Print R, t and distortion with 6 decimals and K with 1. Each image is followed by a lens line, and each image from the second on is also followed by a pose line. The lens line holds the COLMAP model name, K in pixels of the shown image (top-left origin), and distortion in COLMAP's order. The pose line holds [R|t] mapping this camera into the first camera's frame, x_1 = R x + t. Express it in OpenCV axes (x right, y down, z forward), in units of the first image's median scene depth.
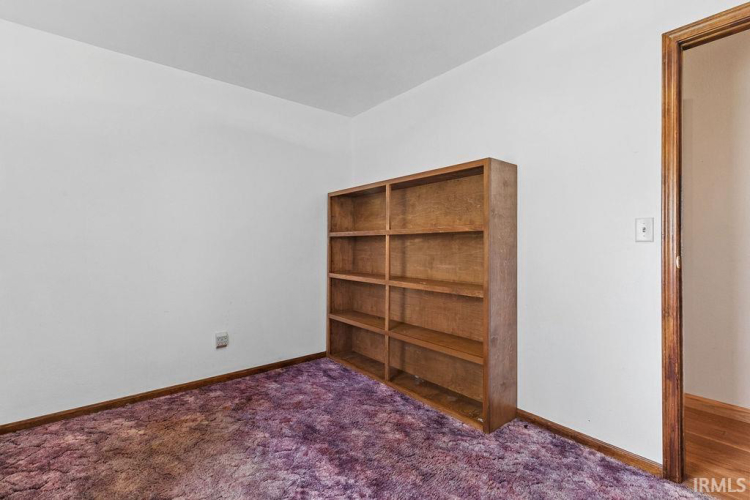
lens RADIAL K [[348.0, 0, 378.4], [0, 348.0, 243.1], [0, 0, 1]] dist [-0.001779, 0.000038]
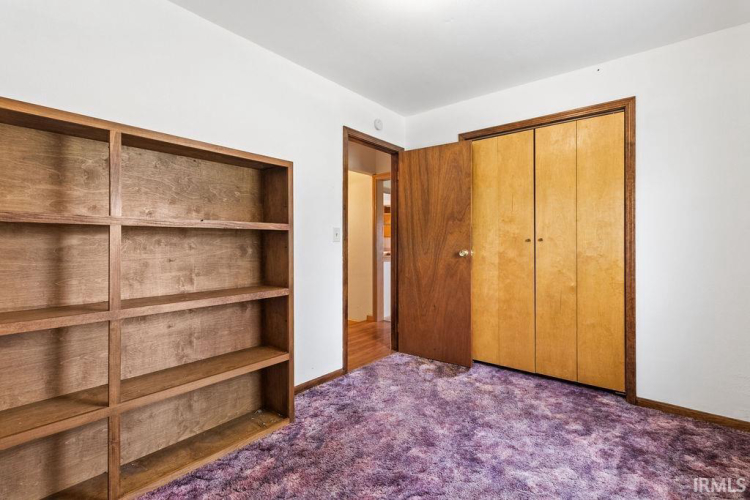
lens RADIAL K [[348.0, 0, 378.4], [0, 348.0, 243.1], [0, 0, 1]] dist [-0.001779, 0.000038]
pose [[-0.208004, 0.007528, 0.978099, -0.661793], [-0.000165, 0.999970, -0.007732, 0.009766], [-0.978128, -0.001769, -0.207996, 0.820415]]
